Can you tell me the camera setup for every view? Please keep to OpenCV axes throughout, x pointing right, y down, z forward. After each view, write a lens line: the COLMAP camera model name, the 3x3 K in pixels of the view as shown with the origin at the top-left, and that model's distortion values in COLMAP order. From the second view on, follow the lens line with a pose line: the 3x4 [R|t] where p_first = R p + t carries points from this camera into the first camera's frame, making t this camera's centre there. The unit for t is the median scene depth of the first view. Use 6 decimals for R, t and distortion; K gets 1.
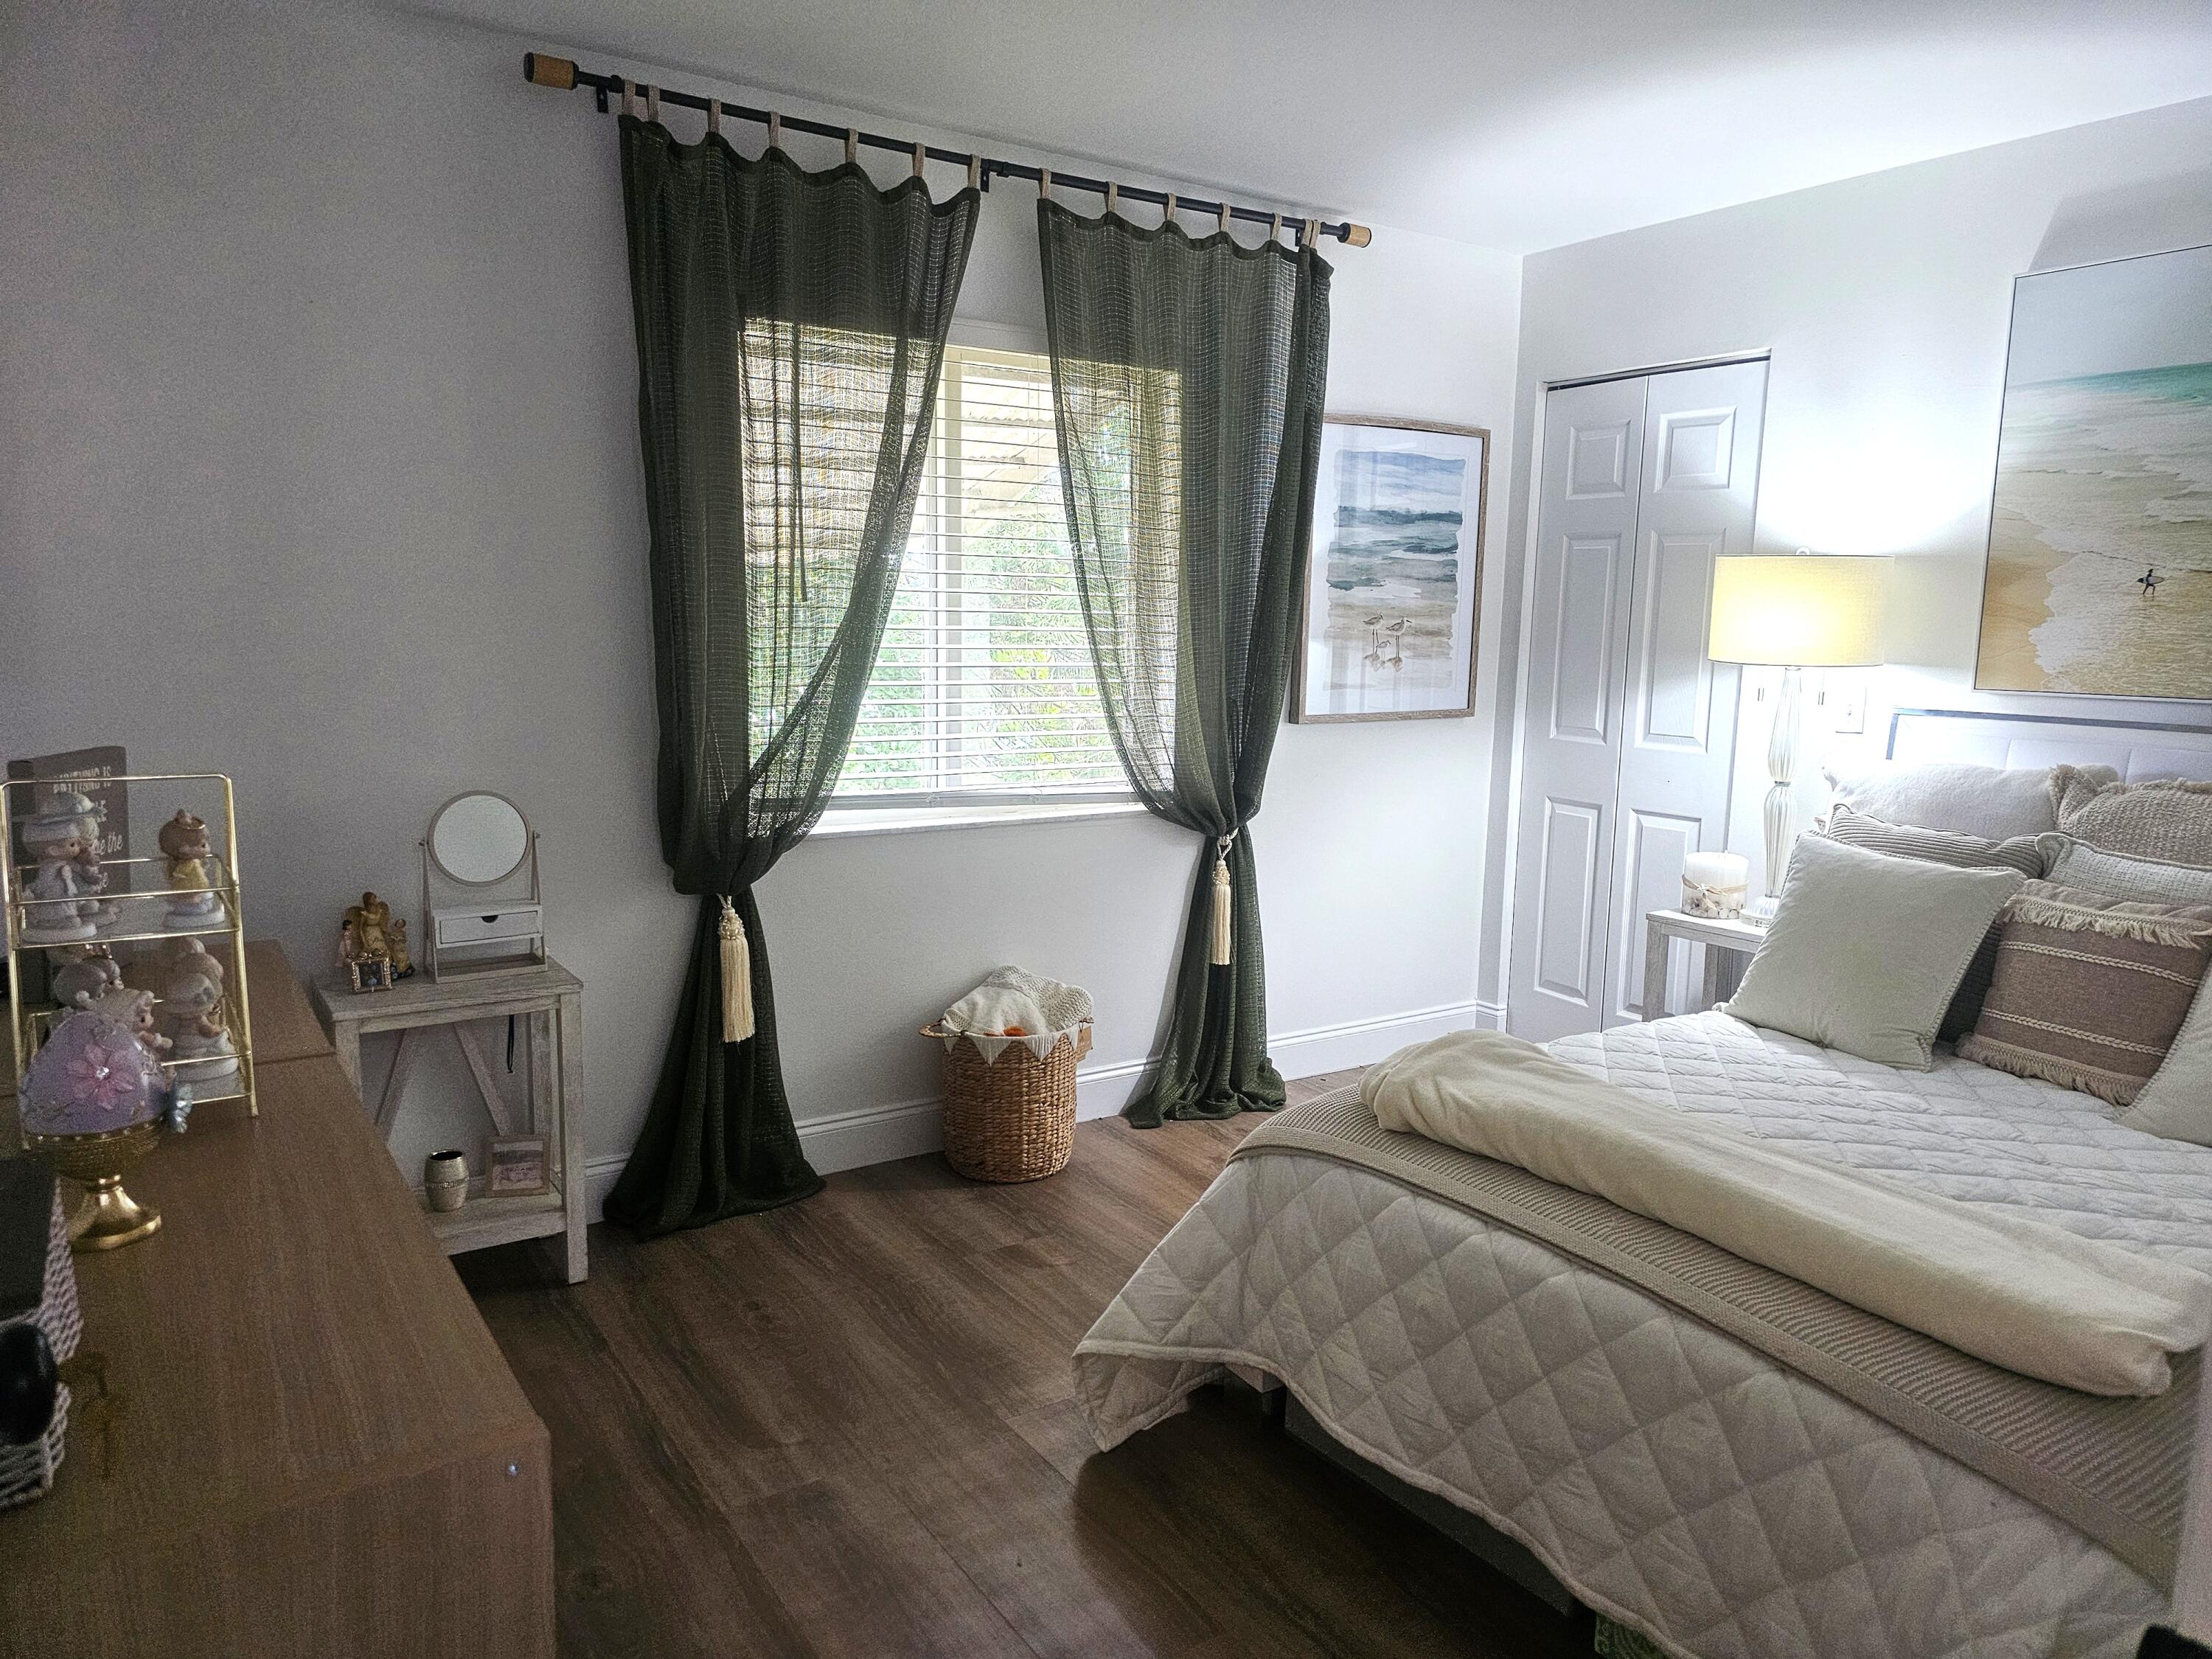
lens RADIAL K [[1485.9, 0, 1107.2], [0, 1485.9, 840.9], [0, 0, 1]] dist [0.065186, -0.071987]
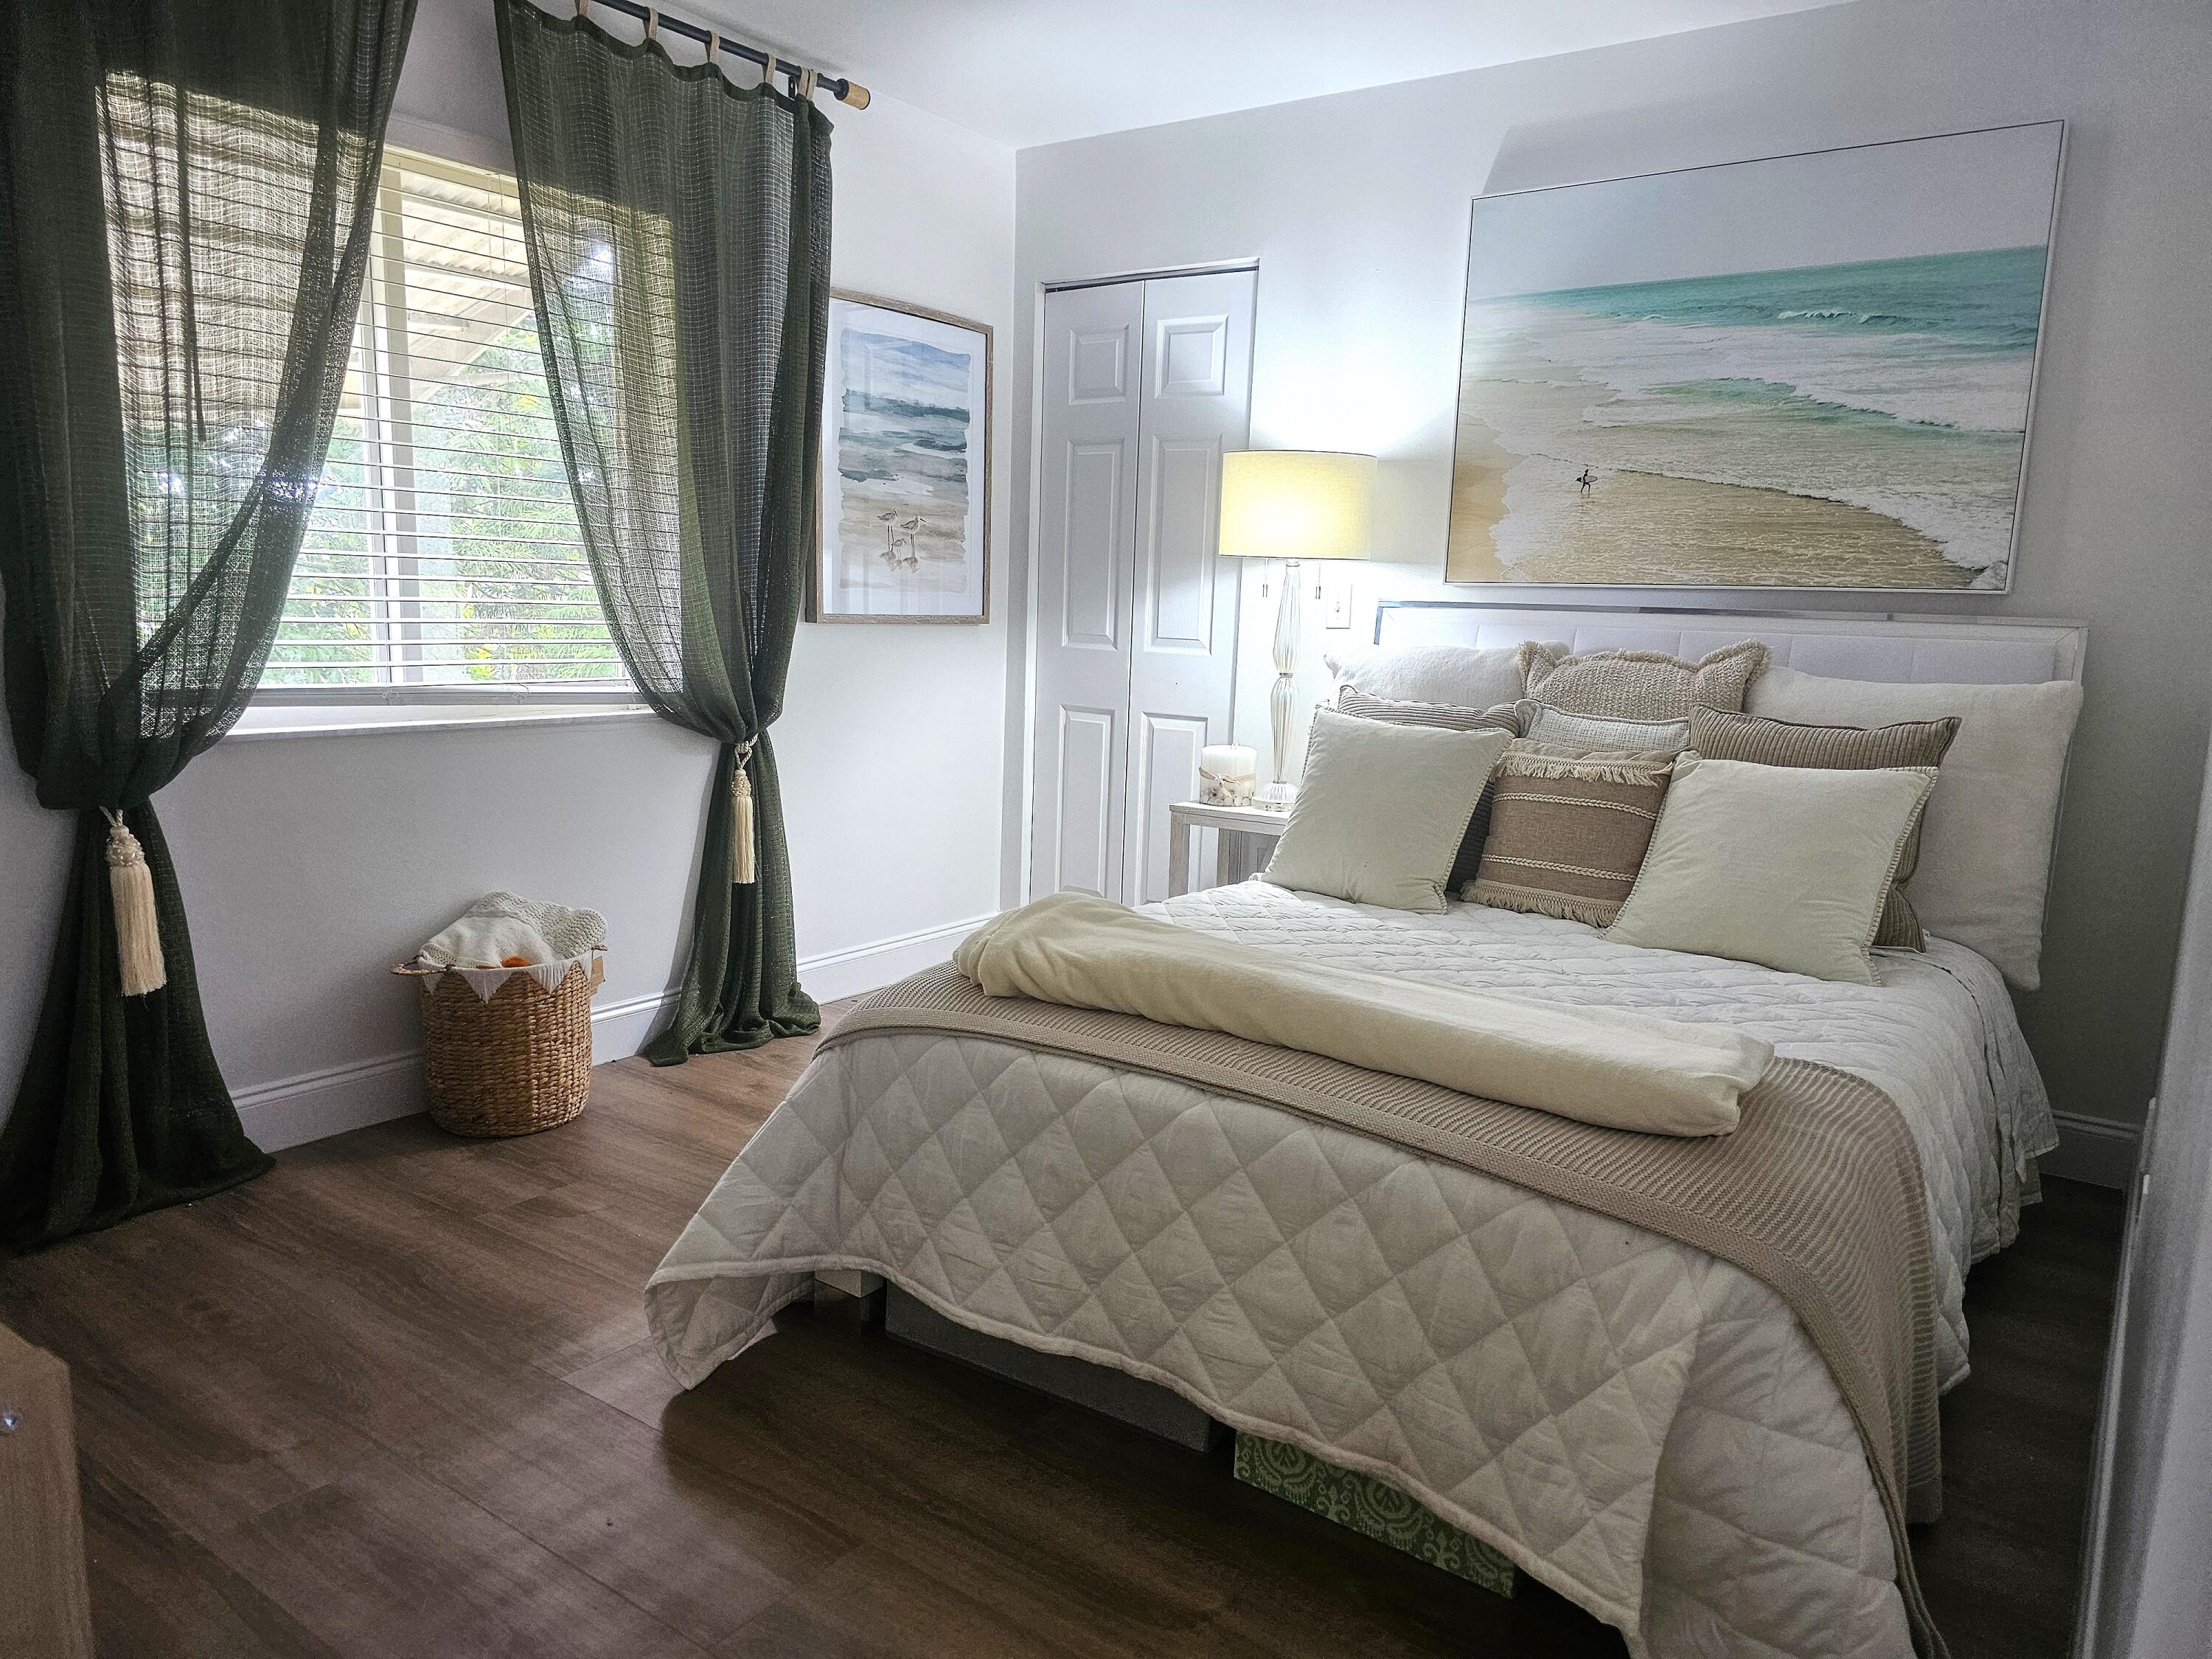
lens RADIAL K [[1485.3, 0, 1113.2], [0, 1485.3, 863.0], [0, 0, 1]] dist [0.050649, -0.053825]
pose [[0.930891, -0.047655, 0.362174, -0.055014], [0.036311, 0.998615, 0.038070, 0.054536], [-0.363487, -0.022288, 0.931333, 0.070539]]
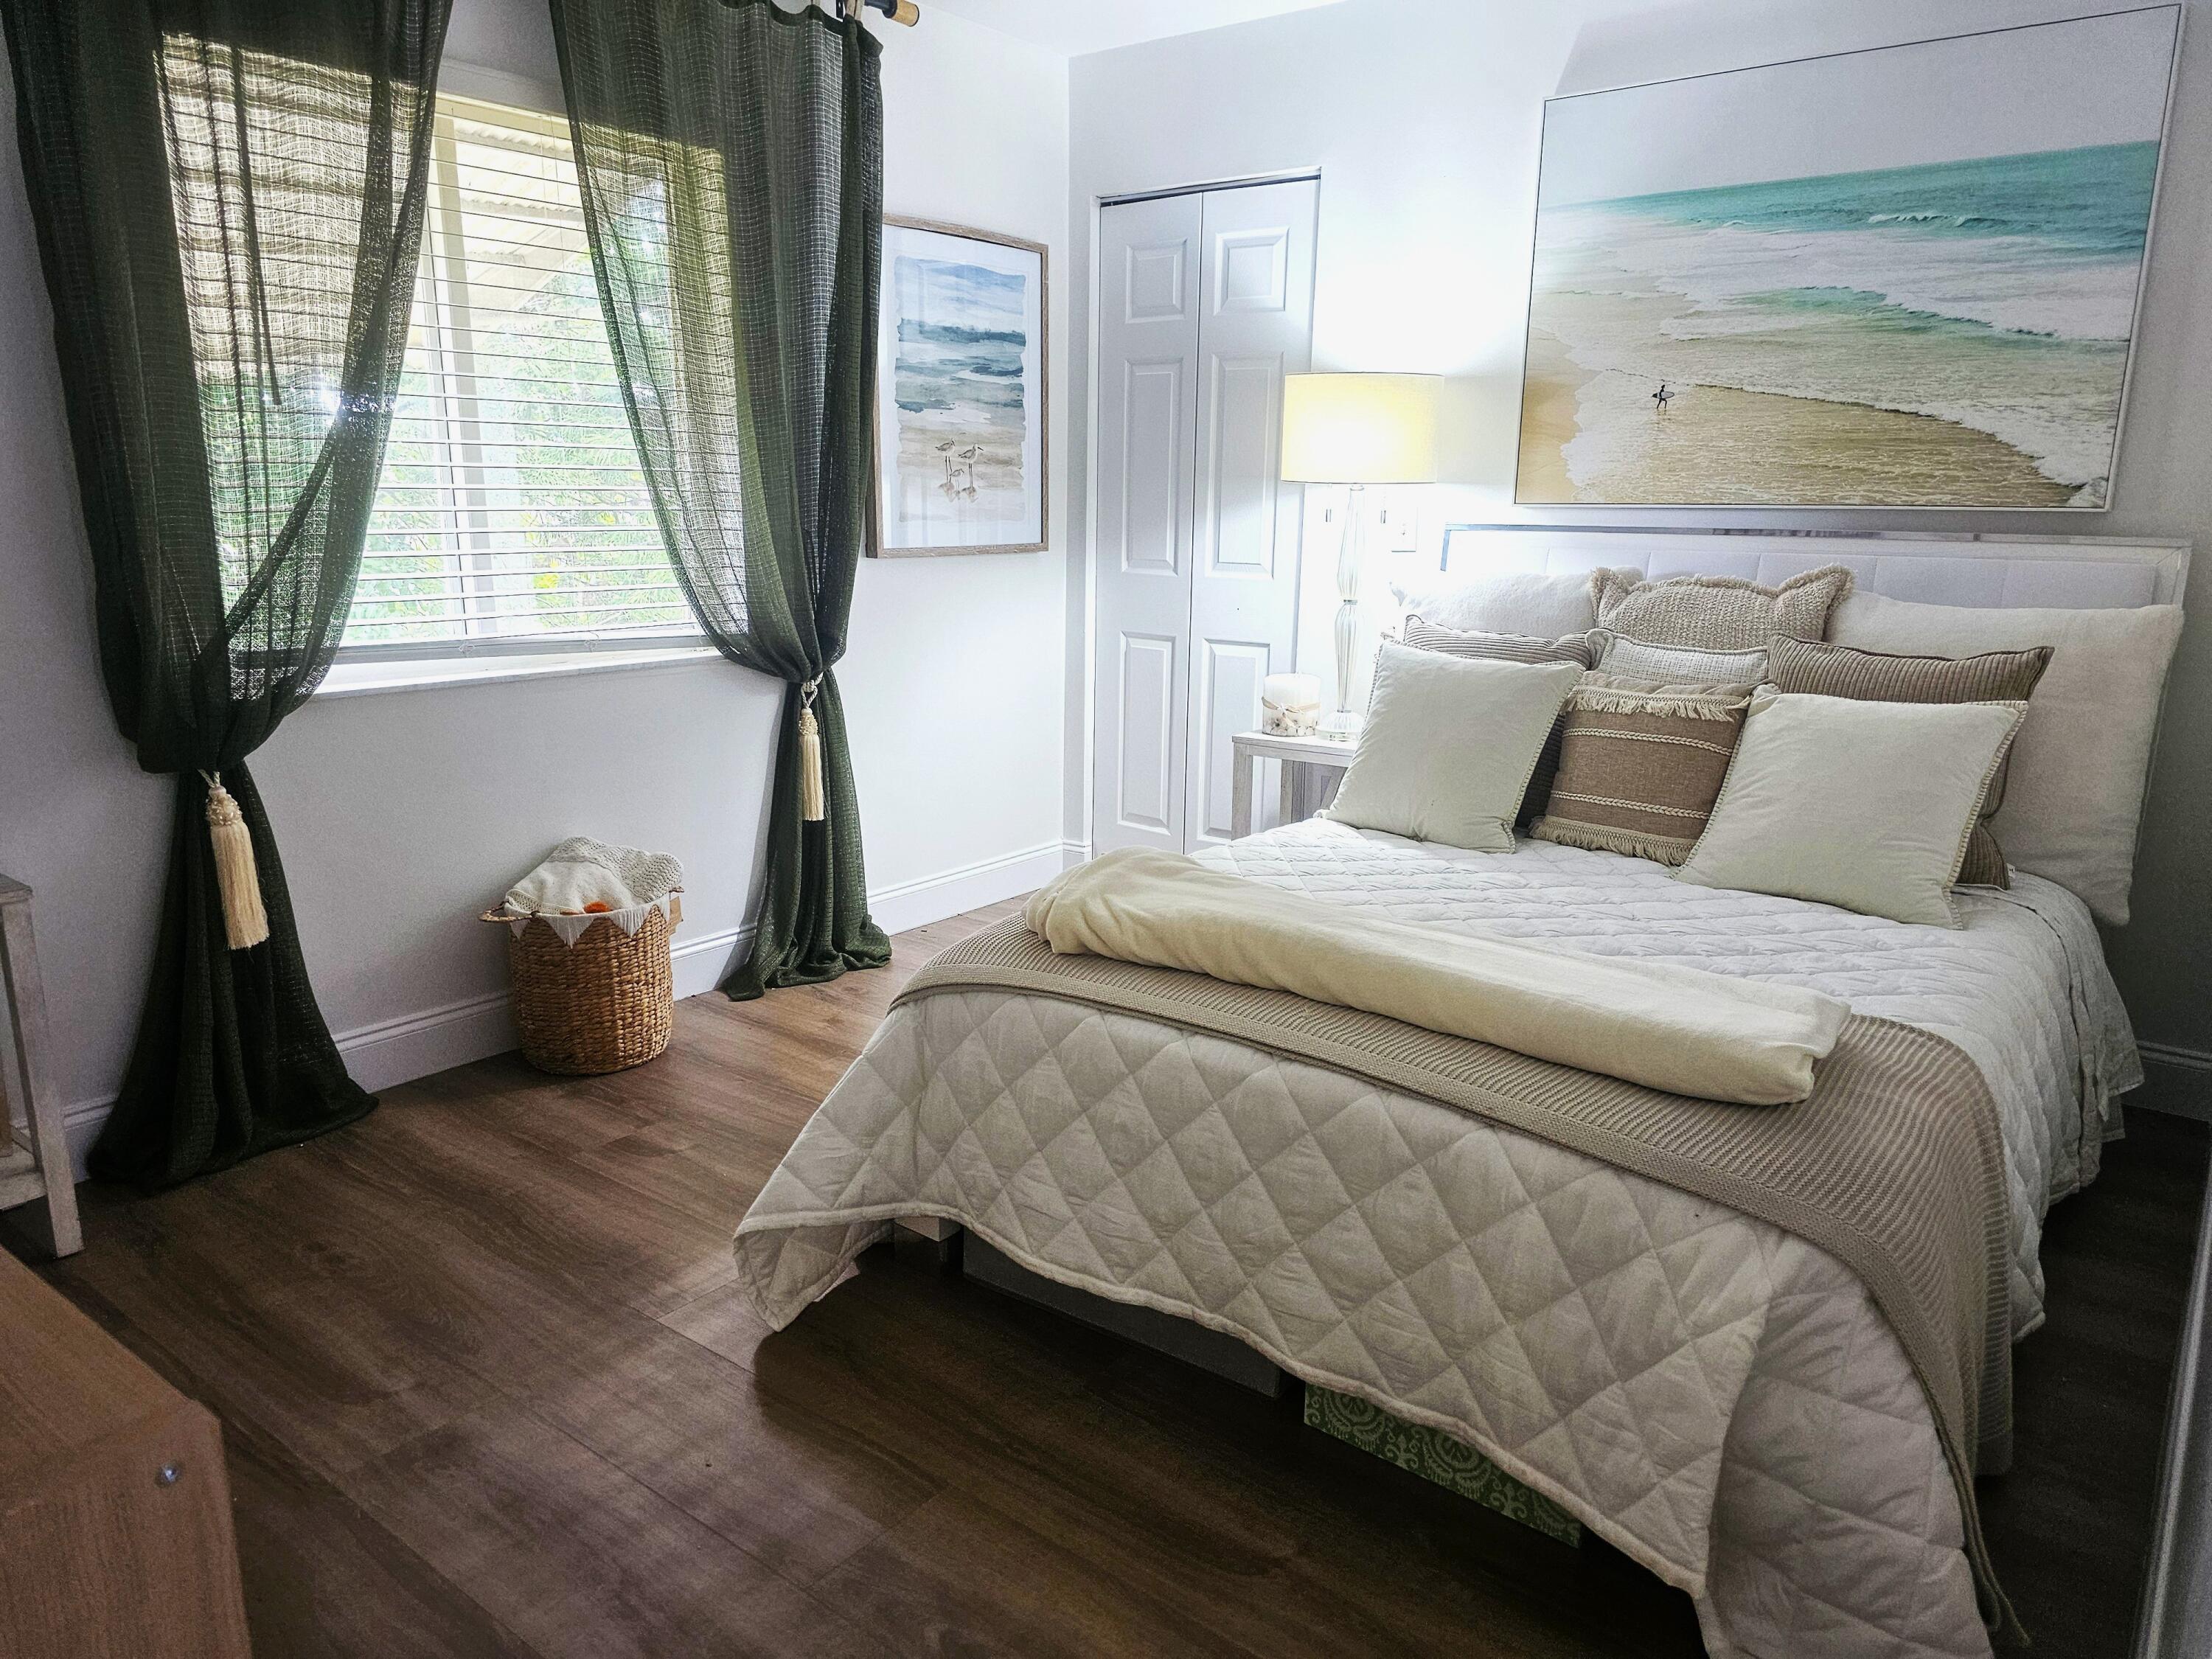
lens RADIAL K [[1483.0, 0, 1101.7], [0, 1483.0, 857.9], [0, 0, 1]] dist [0.050448, -0.051272]
pose [[0.946526, -0.082665, 0.311856, -0.056432], [0.053075, 0.993345, 0.102222, 0.026006], [-0.318231, -0.080204, 0.944614, 0.069349]]
